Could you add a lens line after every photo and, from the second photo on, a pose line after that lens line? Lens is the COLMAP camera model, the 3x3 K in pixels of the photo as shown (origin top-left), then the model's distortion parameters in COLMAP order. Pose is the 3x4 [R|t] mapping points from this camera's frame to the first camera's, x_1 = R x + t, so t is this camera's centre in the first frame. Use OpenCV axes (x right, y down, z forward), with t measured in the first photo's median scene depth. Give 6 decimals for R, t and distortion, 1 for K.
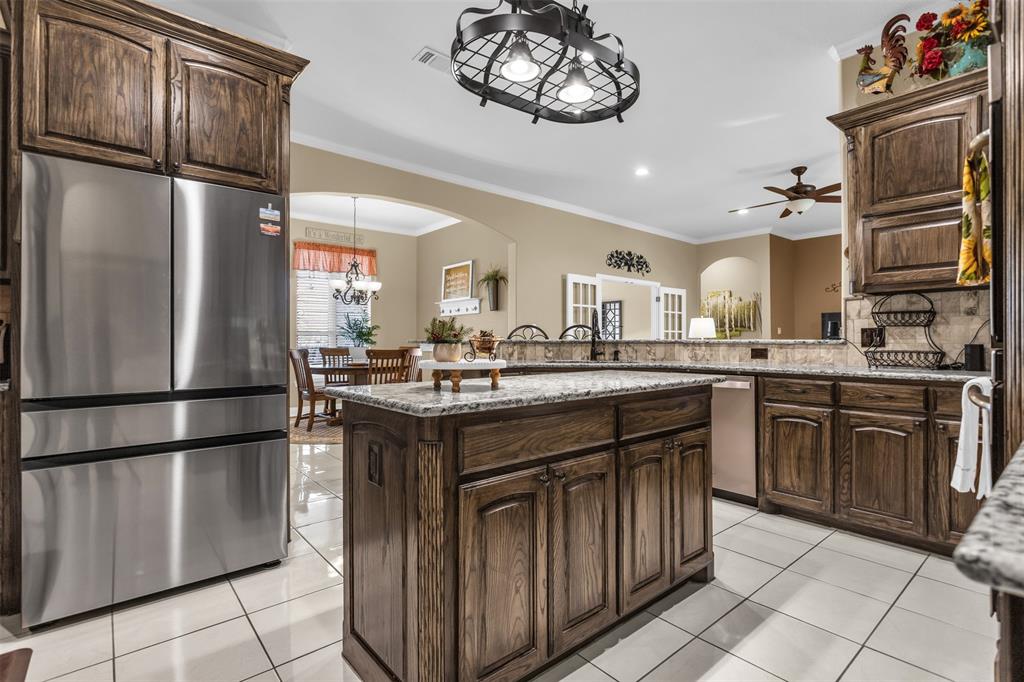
lens RADIAL K [[484.9, 0, 511.1], [0, 484.9, 338.7], [0, 0, 1]] dist [-0.002060, 0.001000]
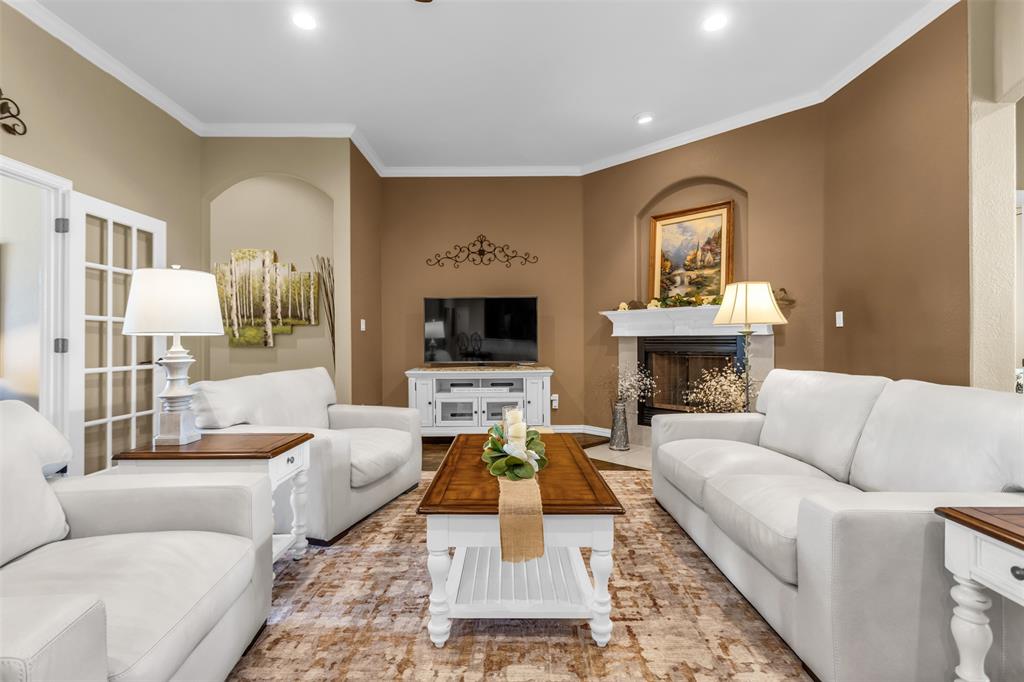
lens RADIAL K [[484.9, 0, 511.8], [0, 484.9, 338.7], [0, 0, 1]] dist [-0.002060, 0.001000]
pose [[0.638801, 0.005193, 0.769354, 0.303234], [-0.004554, 0.999985, -0.002969, -0.000230], [-0.769358, -0.001607, 0.638815, 0.663585]]
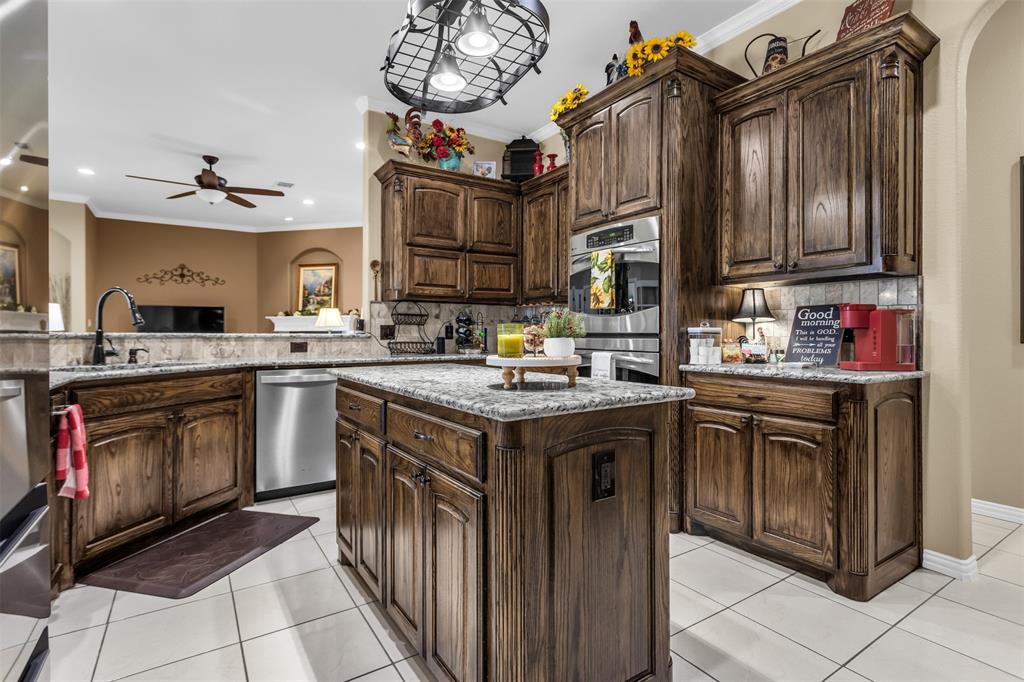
lens RADIAL K [[484.9, 0, 519.5], [0, 484.9, 336.6], [0, 0, 1]] dist [-0.002060, 0.001000]
pose [[0.106320, -0.003826, 0.994325, -0.249785], [-0.003903, 0.999983, 0.004265, 0.001179], [-0.994324, -0.004335, 0.106304, 0.228427]]
